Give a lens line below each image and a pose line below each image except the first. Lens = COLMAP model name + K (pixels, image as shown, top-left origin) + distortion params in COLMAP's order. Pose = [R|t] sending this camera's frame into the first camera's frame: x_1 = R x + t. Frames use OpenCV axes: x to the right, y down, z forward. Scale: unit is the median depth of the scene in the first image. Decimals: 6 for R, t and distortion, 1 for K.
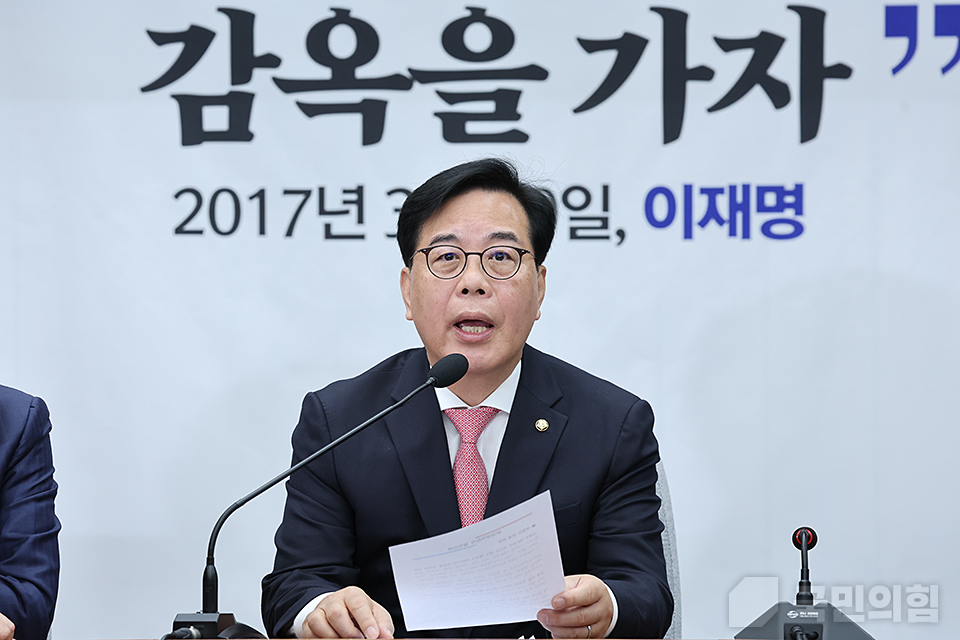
lens RADIAL K [[6463.6, 0, 441.4], [0, 6463.6, 316.8], [0, 0, 1]] dist [1.923446, 0.000000]
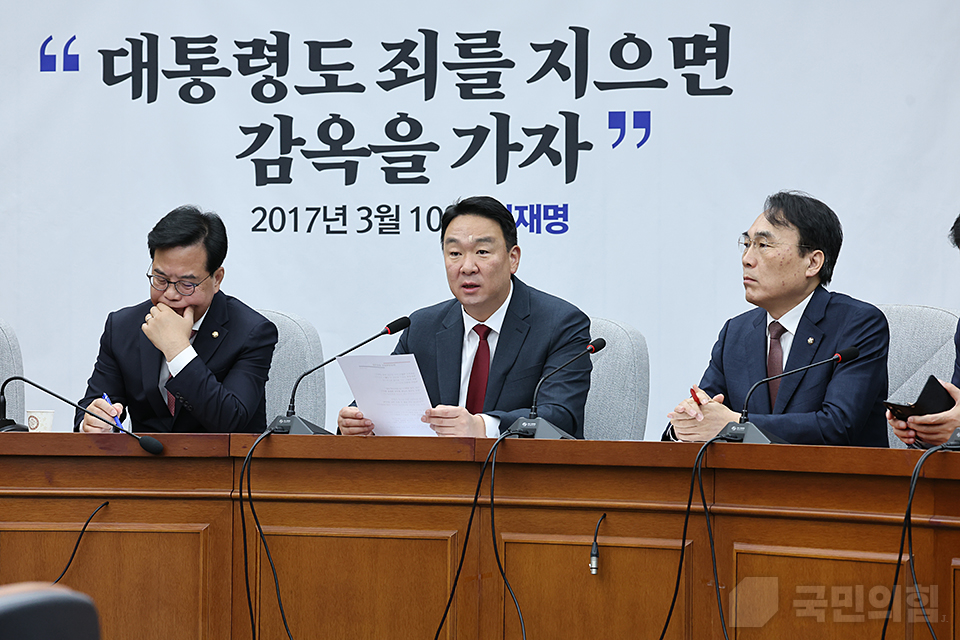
lens RADIAL K [[3734.8, 0, 456.7], [0, 3734.8, 330.3], [0, 0, 1]] dist [0.486753, 0.000000]
pose [[0.977658, 0.004176, -0.210160, 0.255352], [-0.000752, 0.999866, 0.016373, -0.001337], [0.210200, -0.015849, 0.977530, -0.085242]]
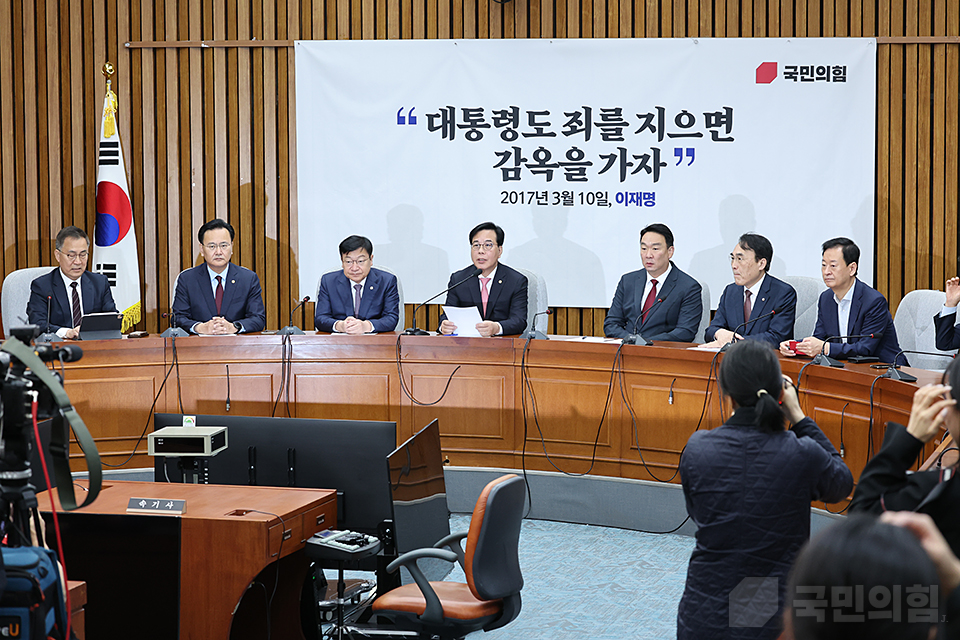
lens RADIAL K [[2686.0, 0, 496.5], [0, 2686.0, 330.3], [0, 0, 1]] dist [-0.040328, 0.000000]
pose [[0.972778, 0.021655, -0.230725, 0.341541], [0.006208, 0.992832, 0.119354, -0.133098], [0.231656, -0.117537, 0.965671, -0.615229]]
